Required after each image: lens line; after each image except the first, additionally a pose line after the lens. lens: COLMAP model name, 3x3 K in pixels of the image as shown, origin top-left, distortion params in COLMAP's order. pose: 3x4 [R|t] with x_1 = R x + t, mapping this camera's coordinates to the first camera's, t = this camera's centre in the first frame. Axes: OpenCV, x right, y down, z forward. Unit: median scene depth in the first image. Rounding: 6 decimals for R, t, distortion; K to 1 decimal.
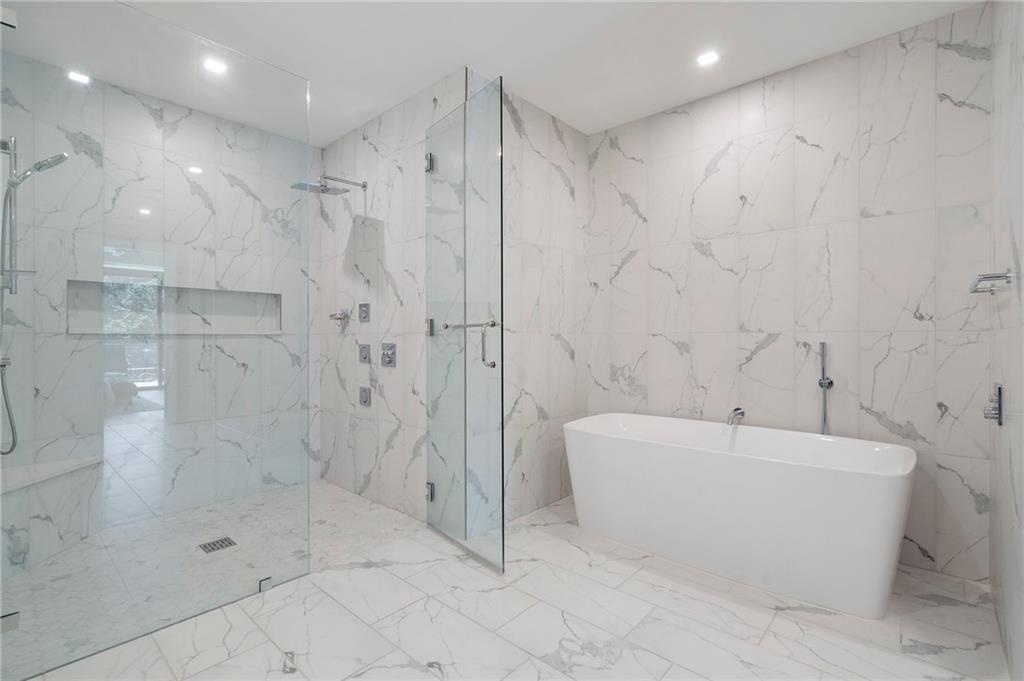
lens RADIAL K [[473.3, 0, 508.6], [0, 473.3, 338.1], [0, 0, 1]] dist [-0.000600, -0.000009]
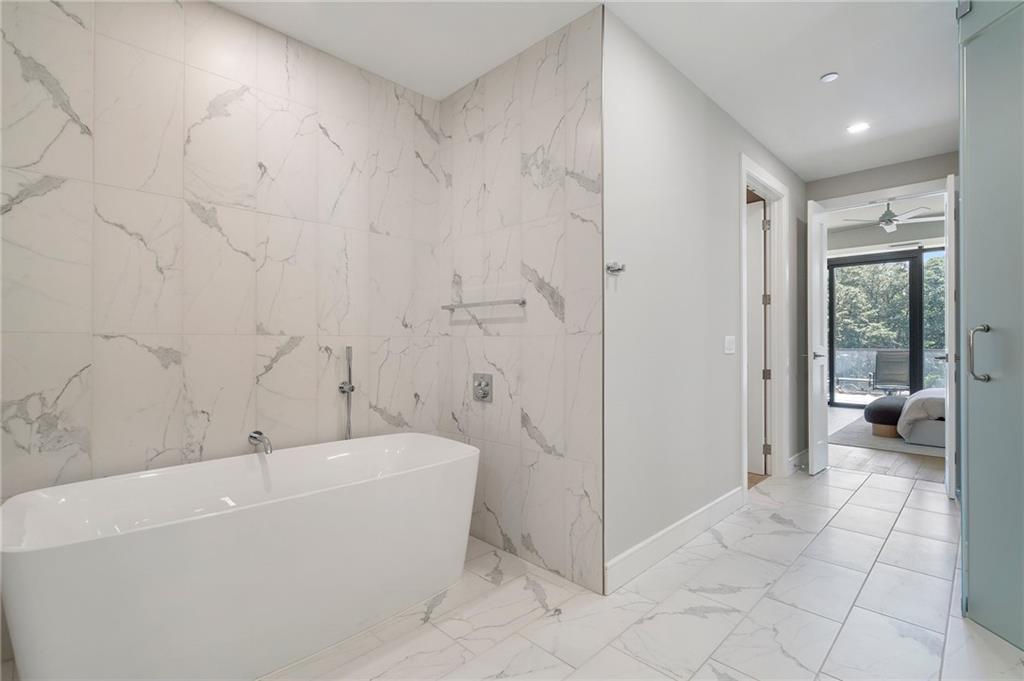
lens RADIAL K [[471.6, 0, 508.1], [0, 471.6, 342.4], [0, 0, 1]] dist [-0.001252, 0.000188]
pose [[0.060273, 0.004914, 0.998170, -0.280415], [0.002292, 0.999985, -0.005061, 0.005528], [-0.998179, 0.002593, 0.060260, 0.557506]]
